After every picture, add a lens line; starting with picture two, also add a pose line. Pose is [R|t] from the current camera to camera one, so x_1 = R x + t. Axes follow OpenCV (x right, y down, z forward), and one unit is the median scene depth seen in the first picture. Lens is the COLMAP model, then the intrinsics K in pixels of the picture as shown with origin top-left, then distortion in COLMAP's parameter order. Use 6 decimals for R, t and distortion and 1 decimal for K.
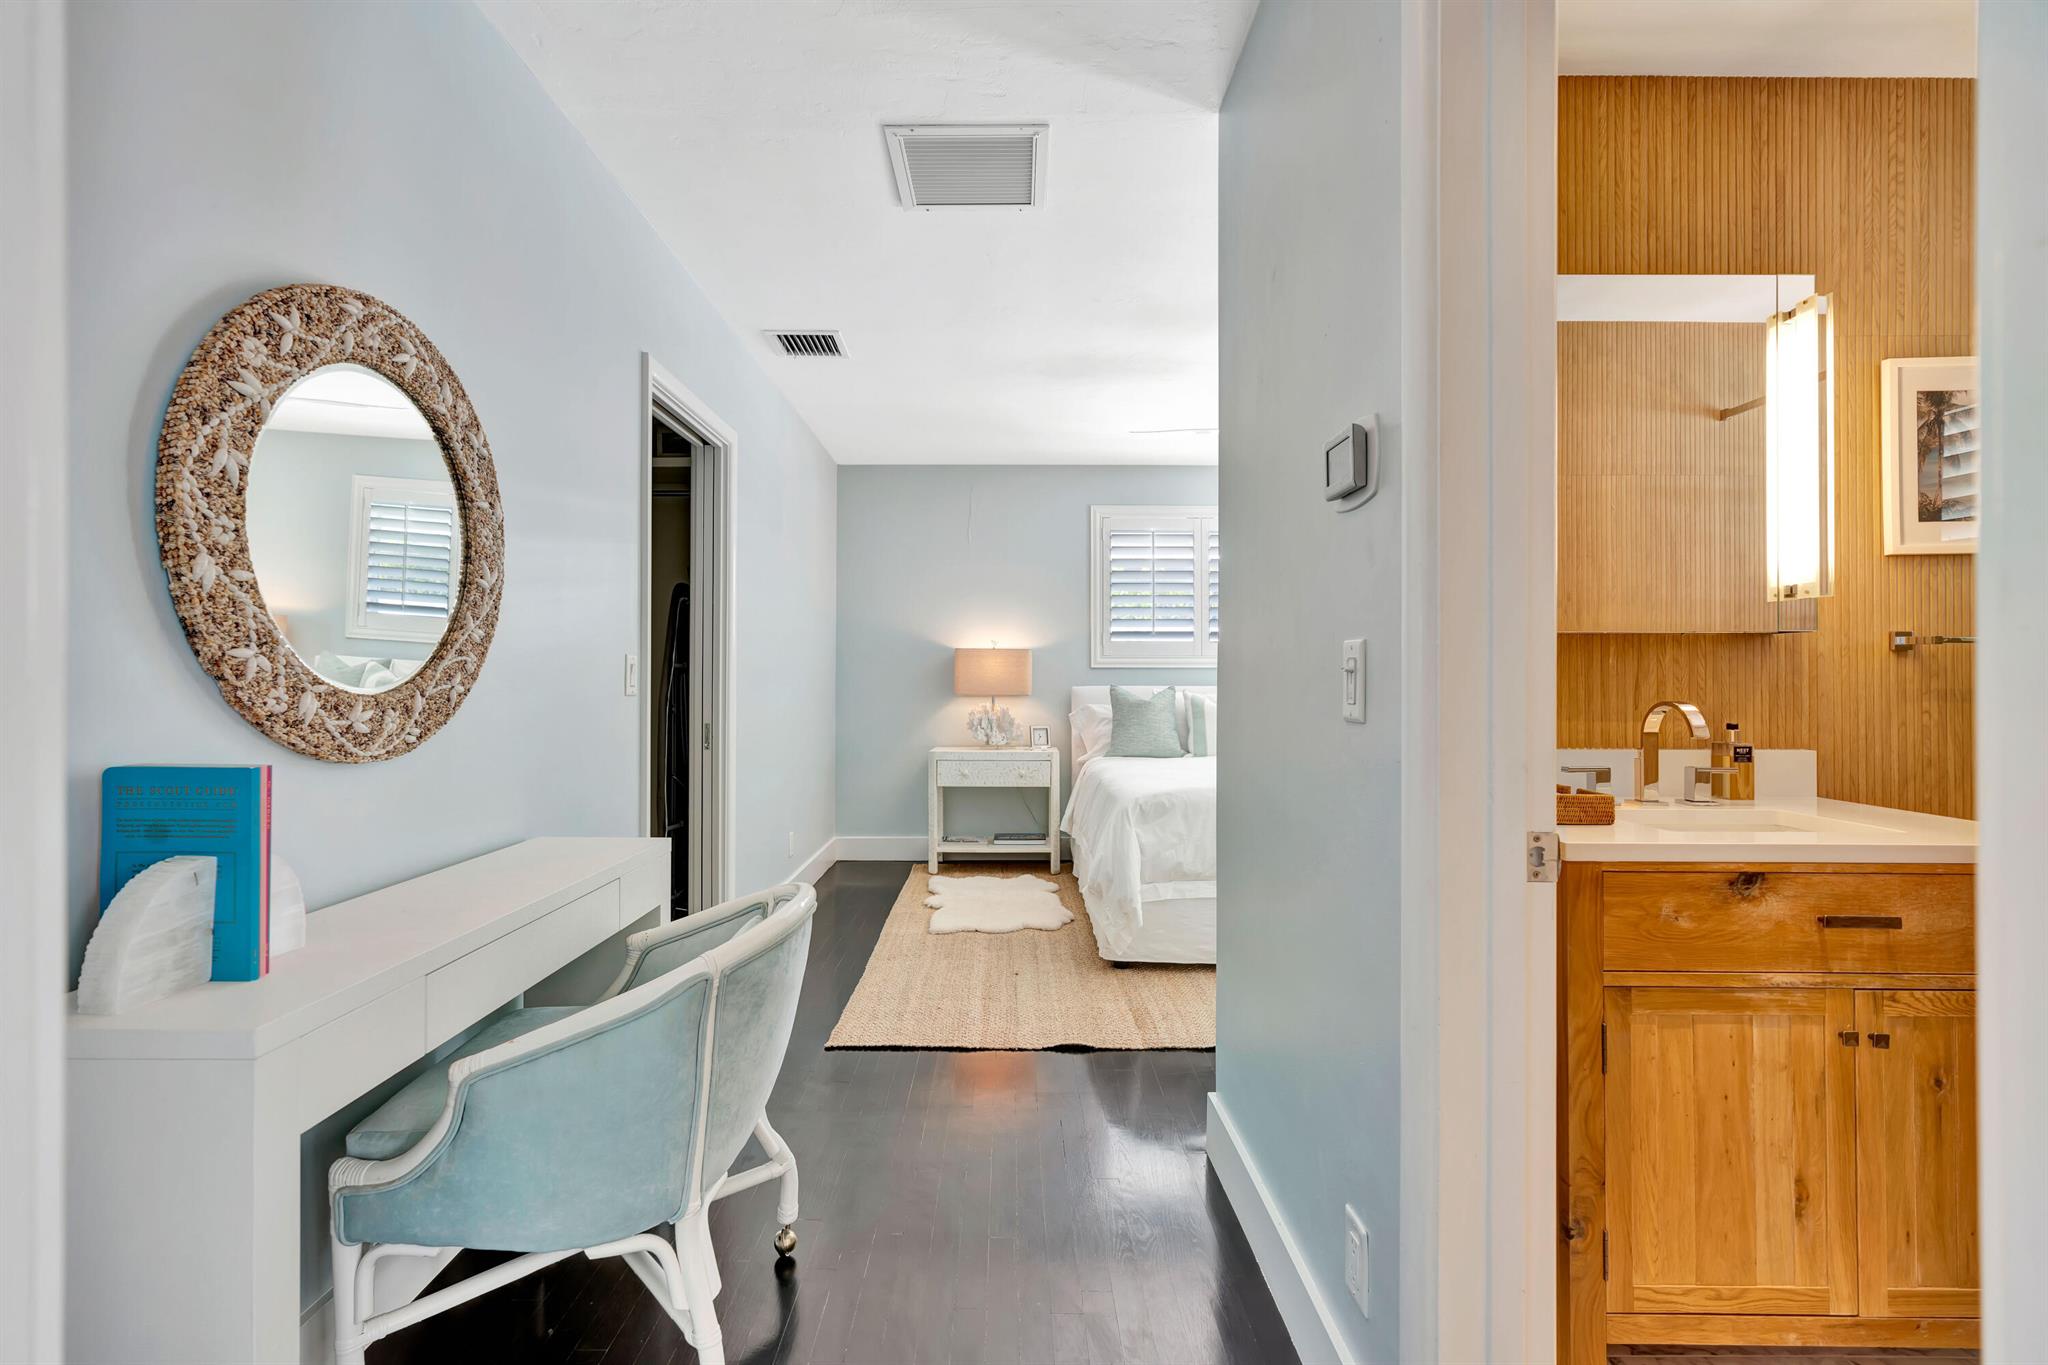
lens RADIAL K [[926.8, 0, 1025.7], [0, 926.8, 676.2], [0, 0, 1]] dist [-0.008027, 0.005285]
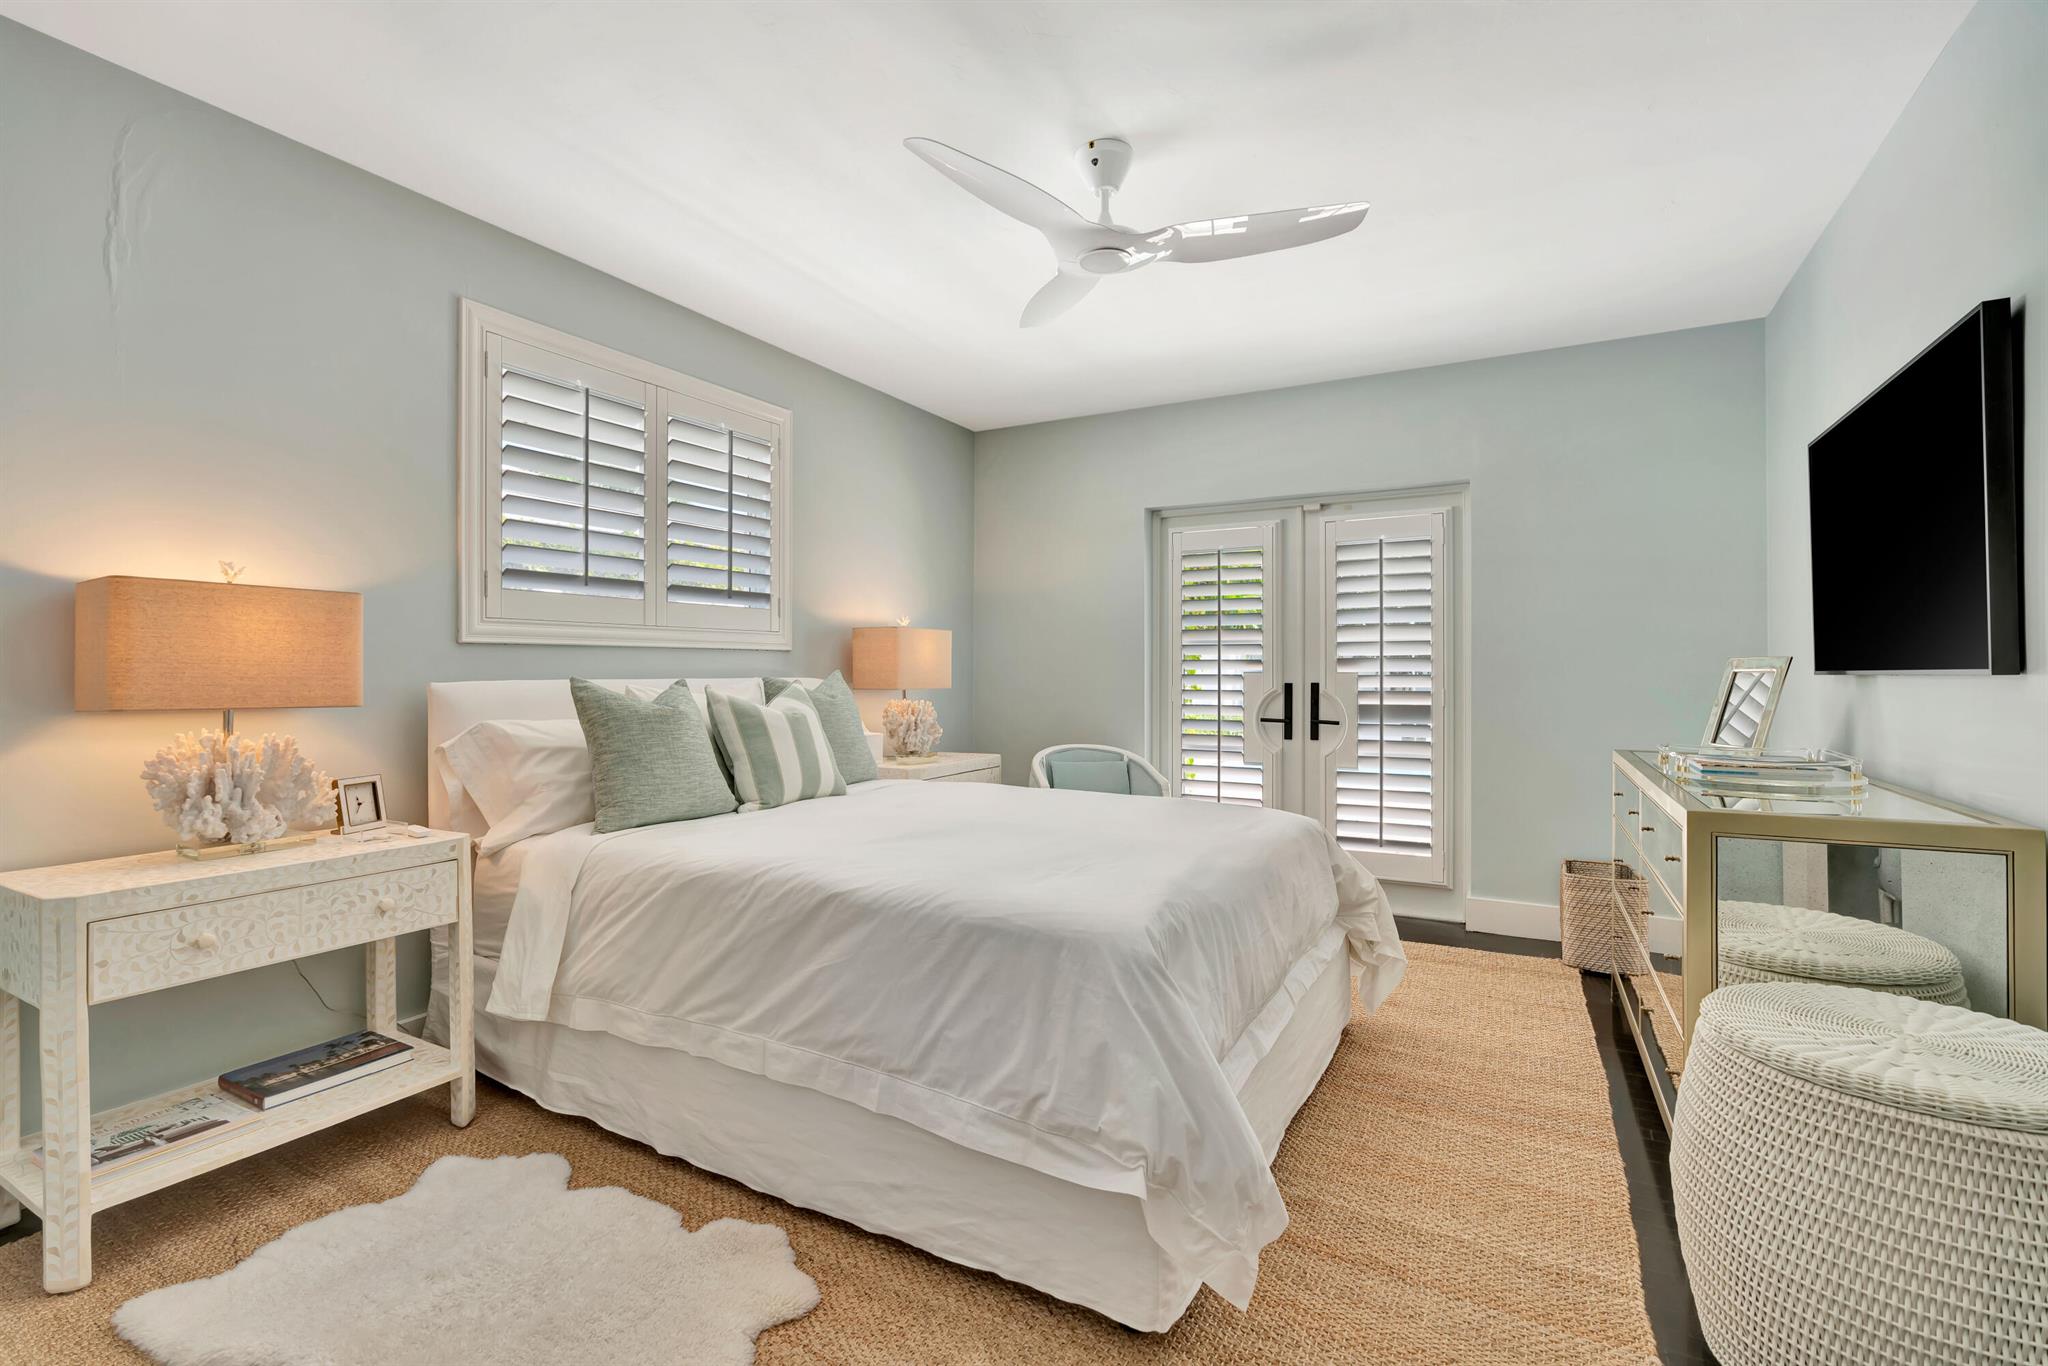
lens RADIAL K [[926.8, 0, 1024.7], [0, 926.8, 663.3], [0, 0, 1]] dist [-0.008027, 0.005285]
pose [[0.507358, 0.006528, 0.861711, -0.374653], [0.002982, 0.999952, -0.009332, 0.013141], [-0.861730, 0.007304, 0.507314, 1.041120]]
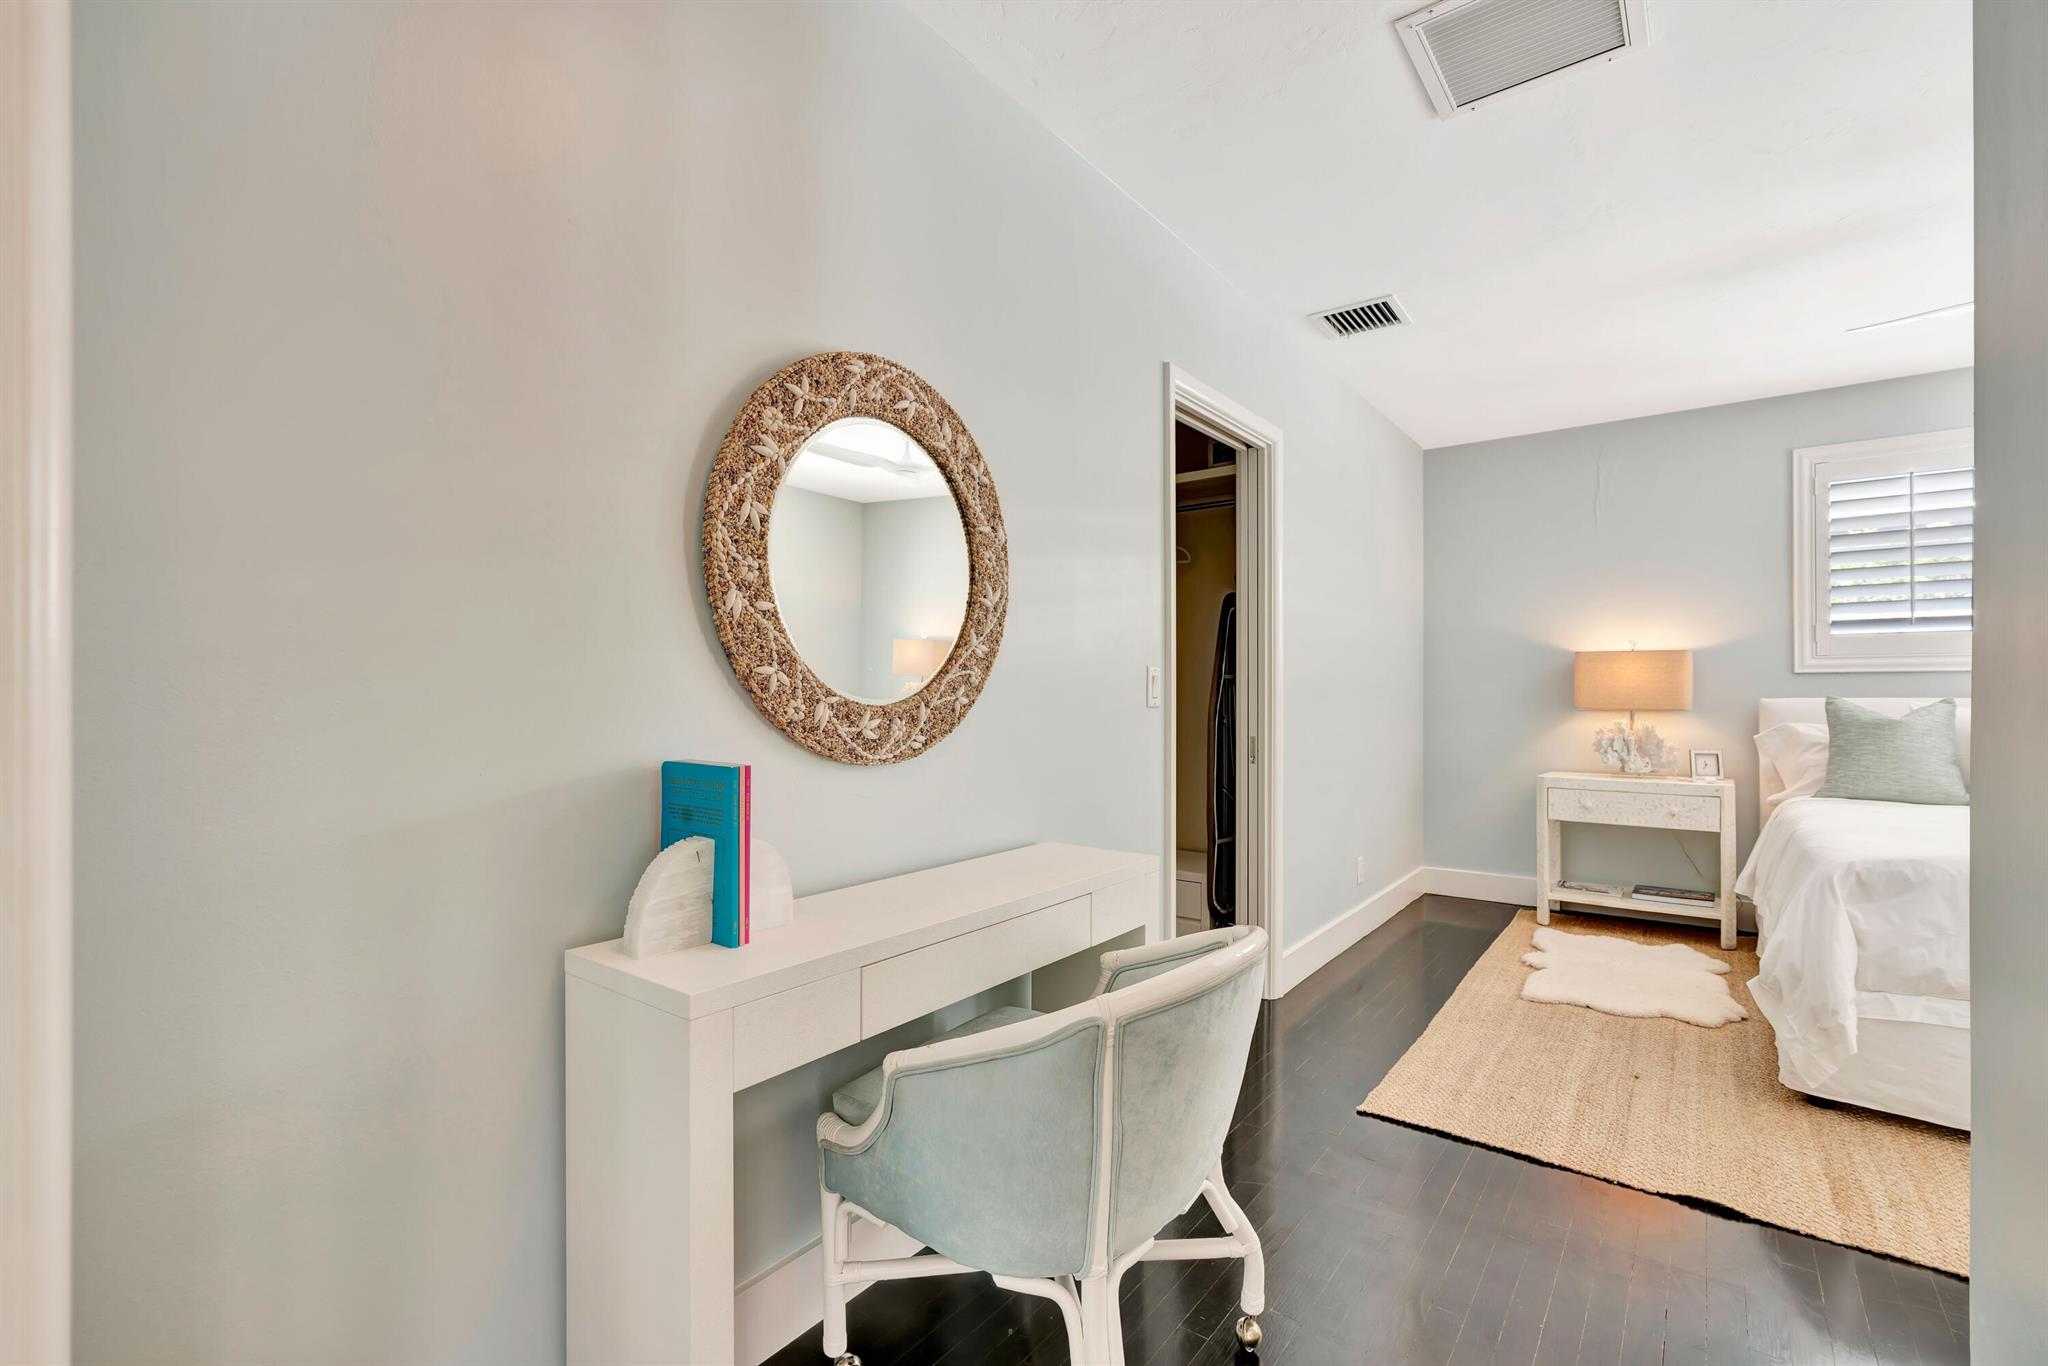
lens RADIAL K [[926.8, 0, 1017.5], [0, 926.8, 687.0], [0, 0, 1]] dist [-0.008027, 0.005285]
pose [[0.790955, -0.005208, -0.611852, 0.064913], [0.005106, 0.999985, -0.001910, 0.000170], [0.611853, -0.001613, 0.790970, 0.107563]]
